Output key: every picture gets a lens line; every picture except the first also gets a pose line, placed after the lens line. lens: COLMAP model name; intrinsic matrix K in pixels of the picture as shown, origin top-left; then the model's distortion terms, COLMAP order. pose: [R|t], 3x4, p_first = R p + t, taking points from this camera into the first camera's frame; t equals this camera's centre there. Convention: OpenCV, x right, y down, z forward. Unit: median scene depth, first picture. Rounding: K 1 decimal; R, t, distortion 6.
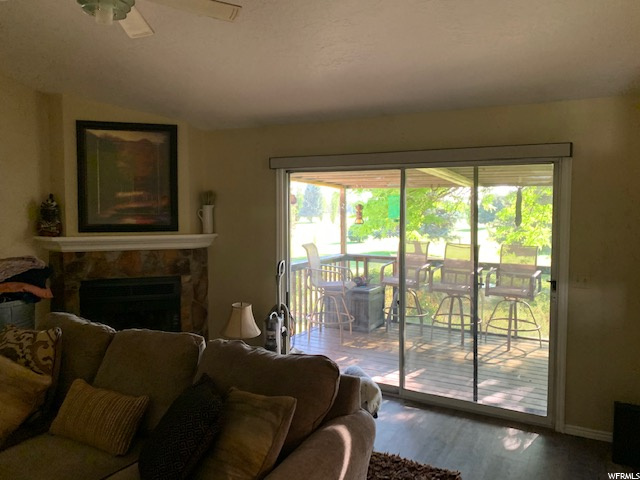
lens RADIAL K [[491.3, 0, 320.2], [0, 491.3, 239.8], [0, 0, 1]] dist [-0.008203, -0.008291]
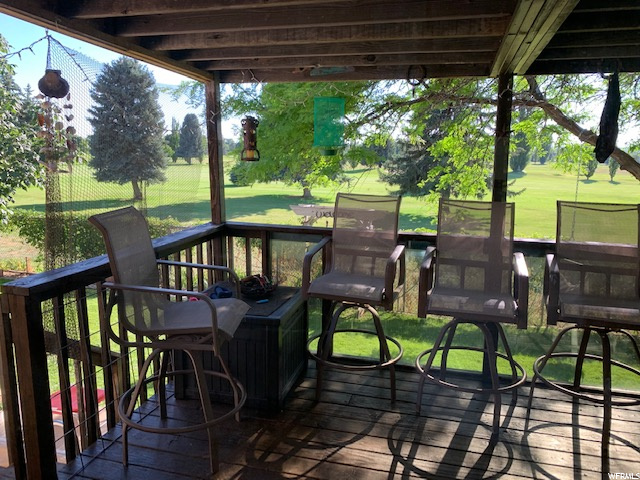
lens RADIAL K [[491.3, 0, 319.3], [0, 491.3, 238.5], [0, 0, 1]] dist [-0.008203, -0.008291]
pose [[0.973206, -0.033646, 0.227461, 0.036924], [0.007450, 0.993331, 0.115059, -0.012641], [-0.229815, -0.110281, 0.966966, 0.554736]]
